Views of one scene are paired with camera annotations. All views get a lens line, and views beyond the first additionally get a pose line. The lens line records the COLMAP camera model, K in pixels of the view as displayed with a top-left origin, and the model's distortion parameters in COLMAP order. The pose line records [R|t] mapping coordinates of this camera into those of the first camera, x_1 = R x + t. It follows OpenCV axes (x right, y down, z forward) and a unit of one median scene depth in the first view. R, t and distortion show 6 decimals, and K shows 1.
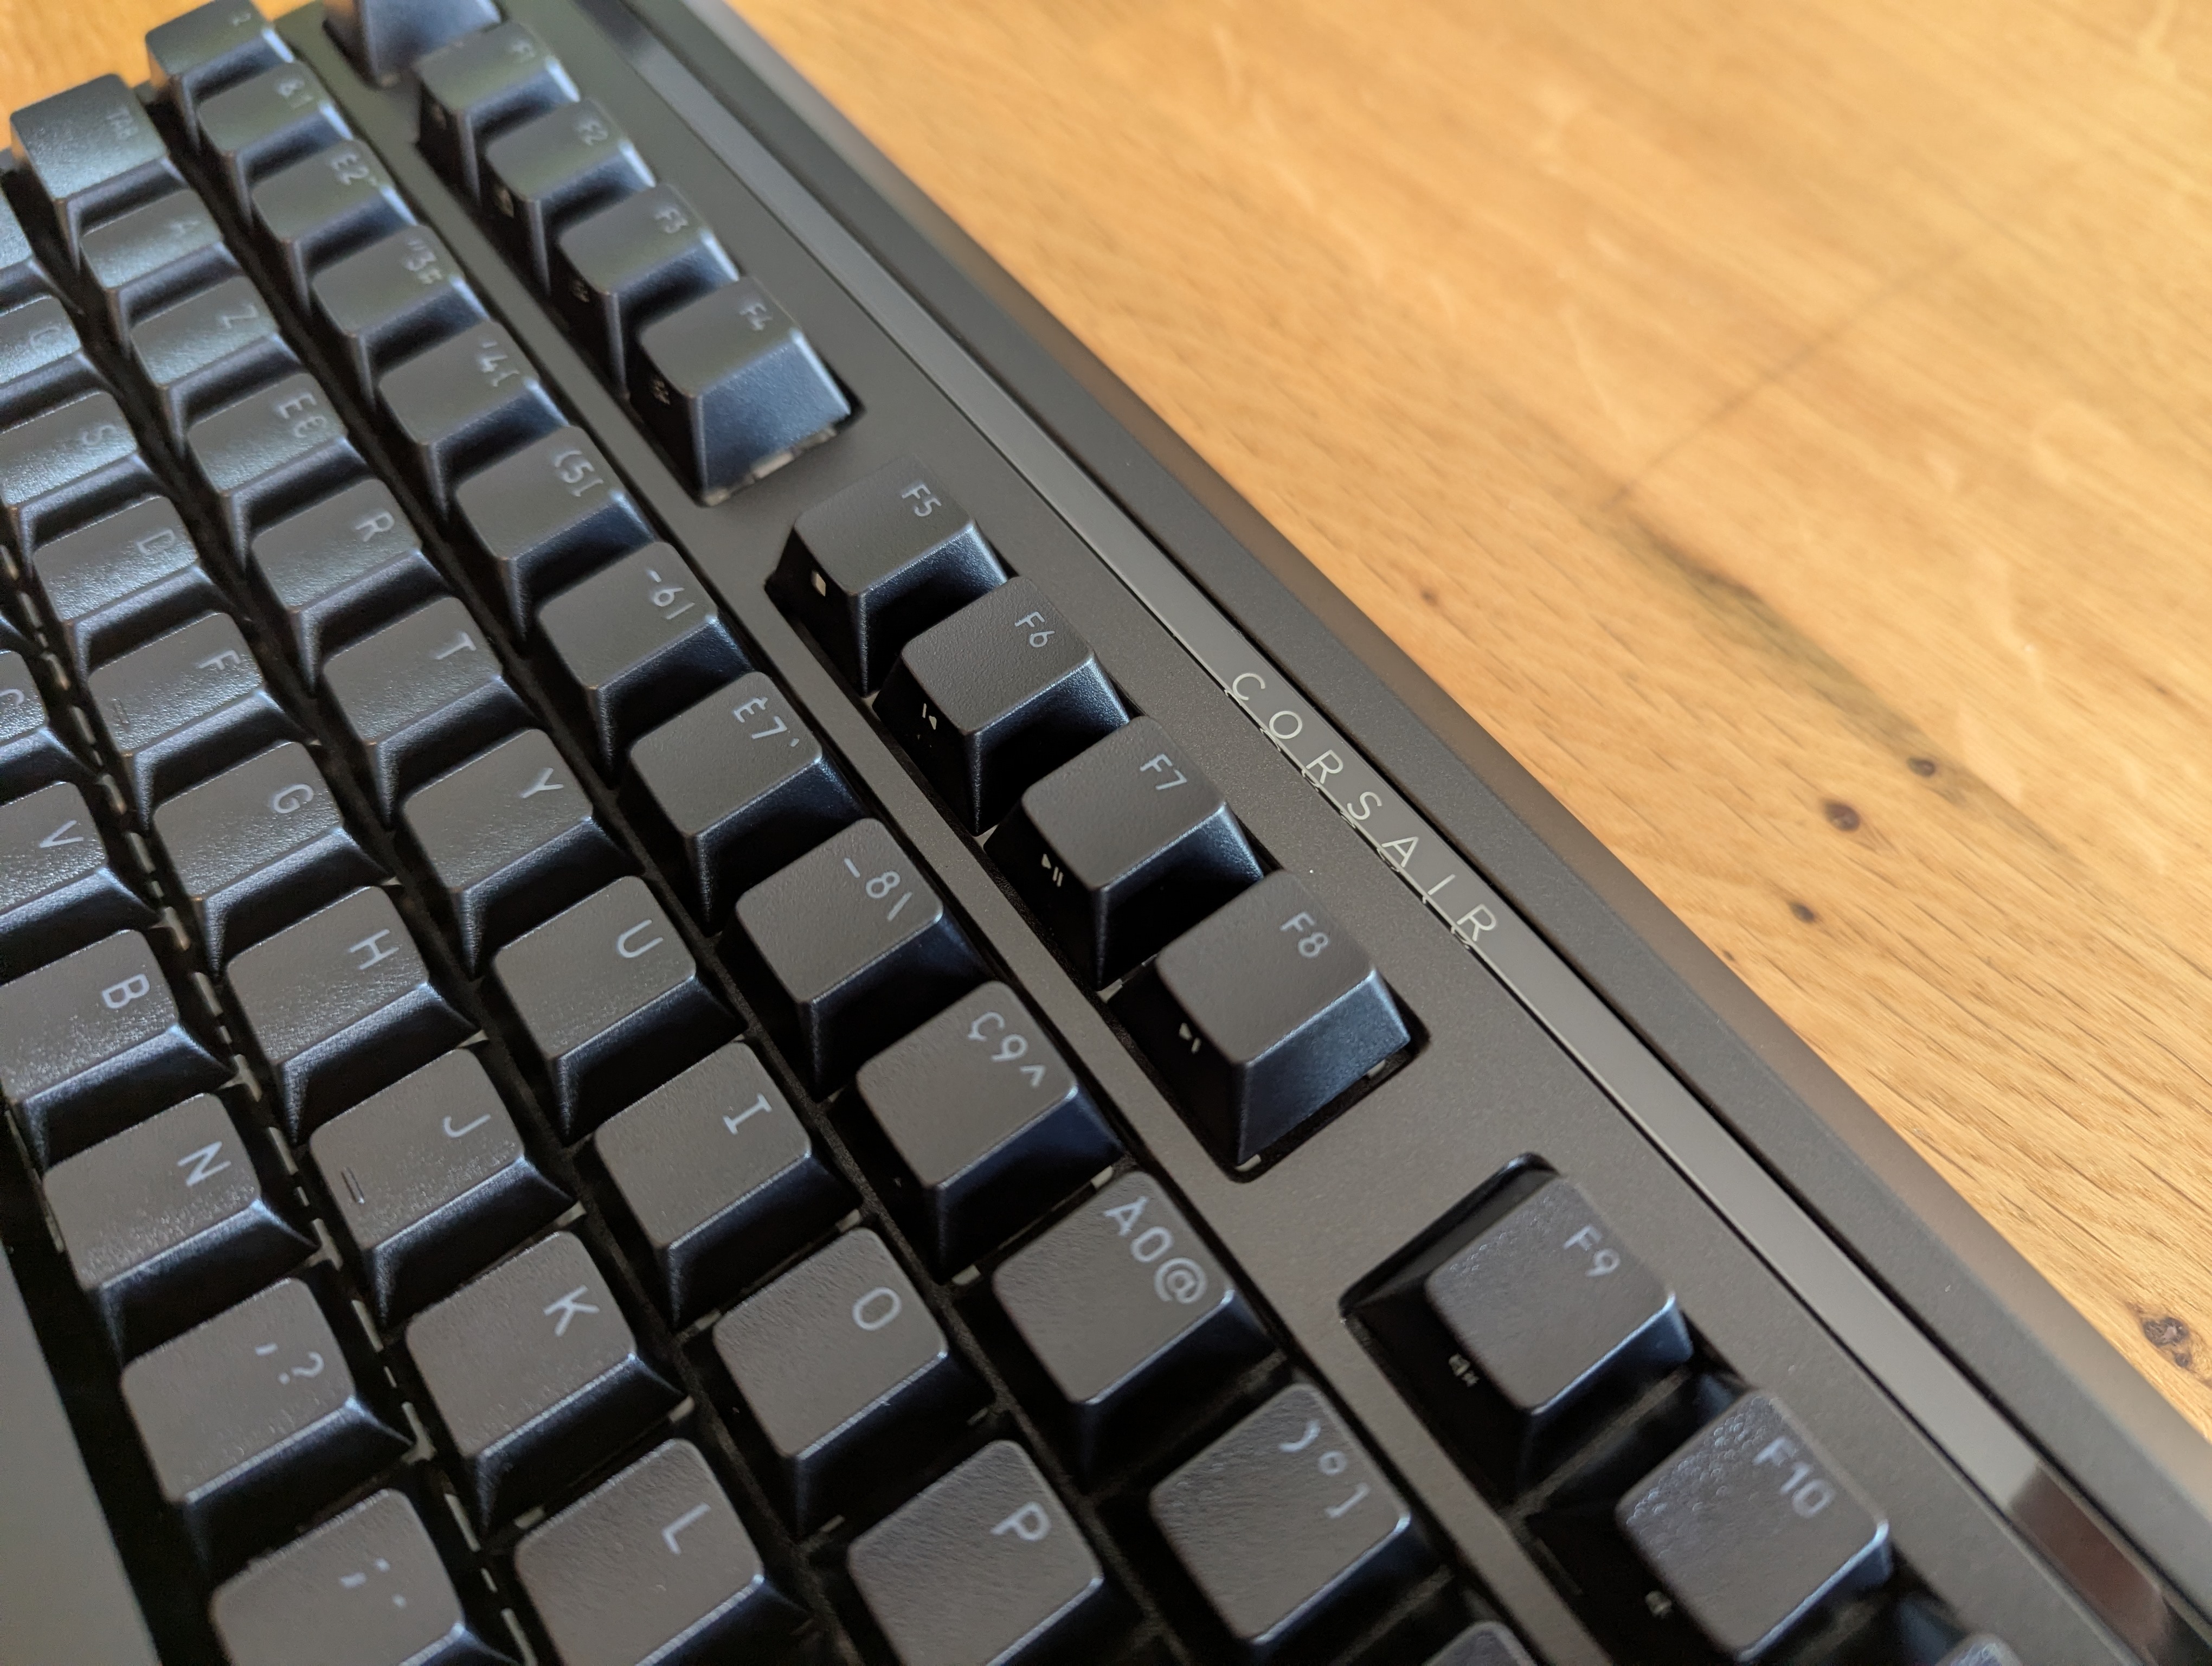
lens RADIAL K [[1621.6, 0, 1154.6], [0, 1621.6, 873.1], [0, 0, 1]] dist [-0.007012, -0.018444]
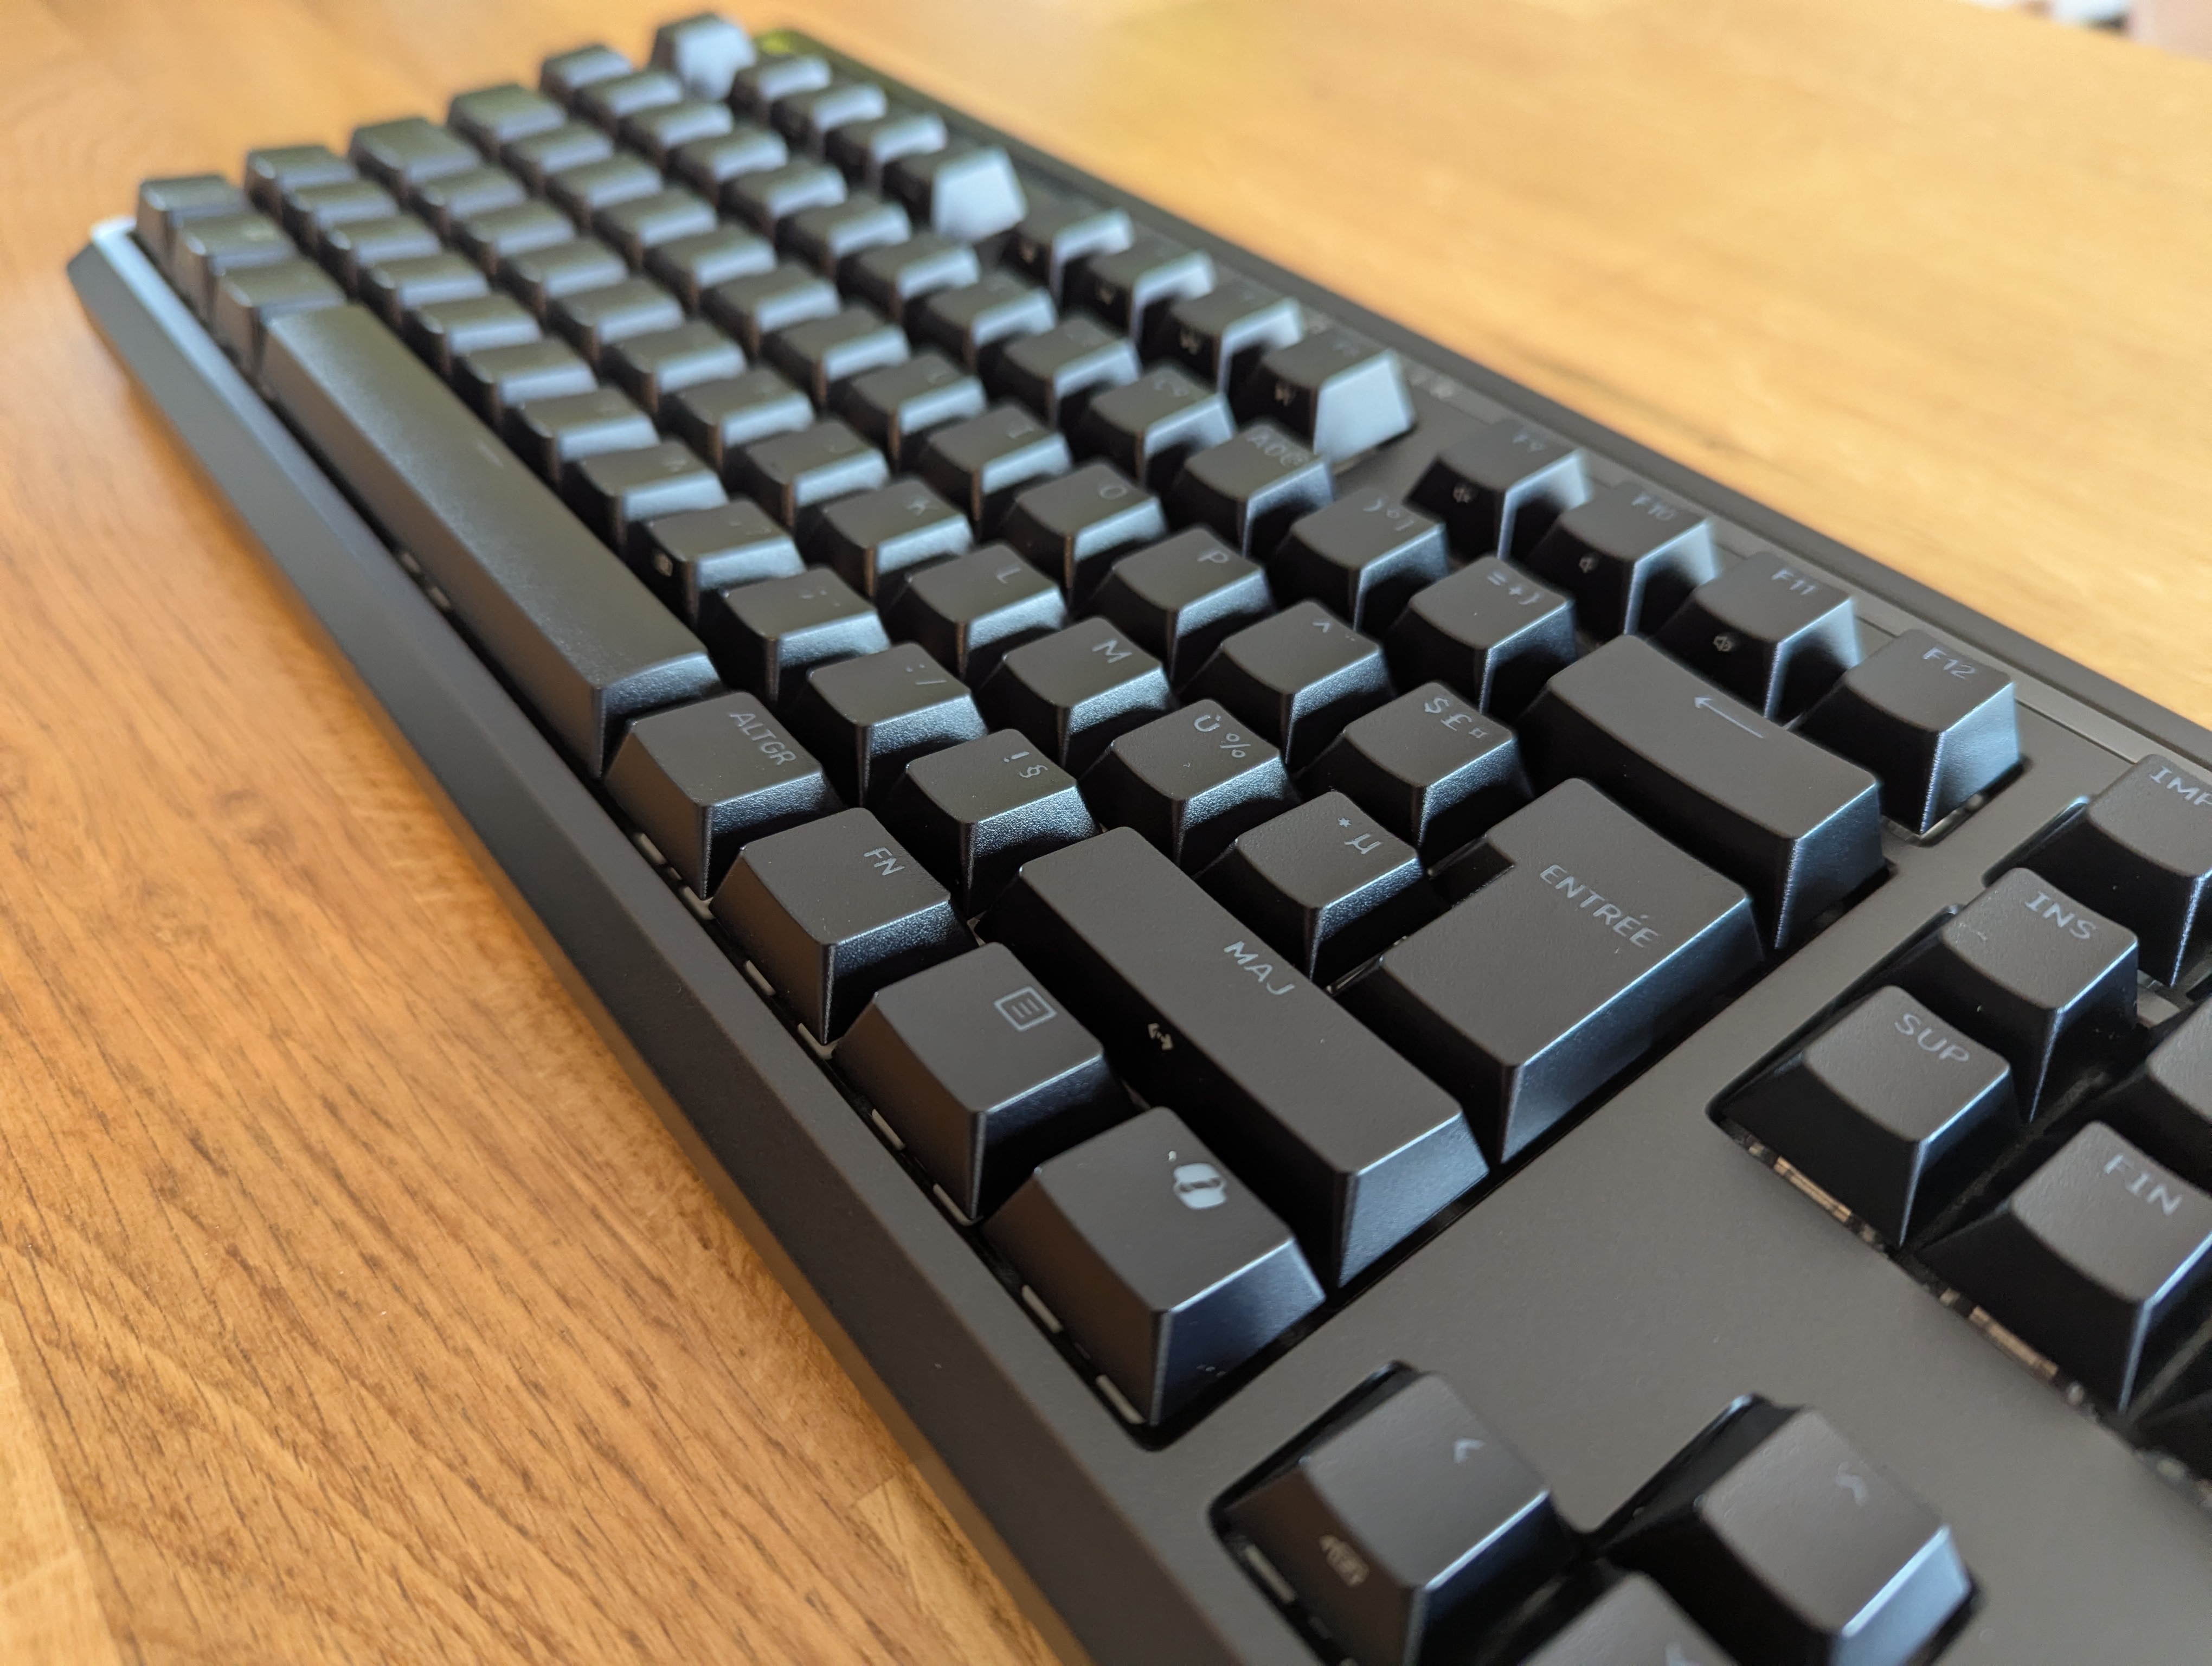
lens RADIAL K [[1621.6, 0, 1093.1], [0, 1621.6, 909.0], [0, 0, 1]] dist [-0.007012, -0.018444]
pose [[0.999285, 0.003014, 0.037700, -0.153714], [0.007152, 0.963775, -0.266619, 0.691824], [-0.037138, 0.266698, 0.963064, -0.311829]]
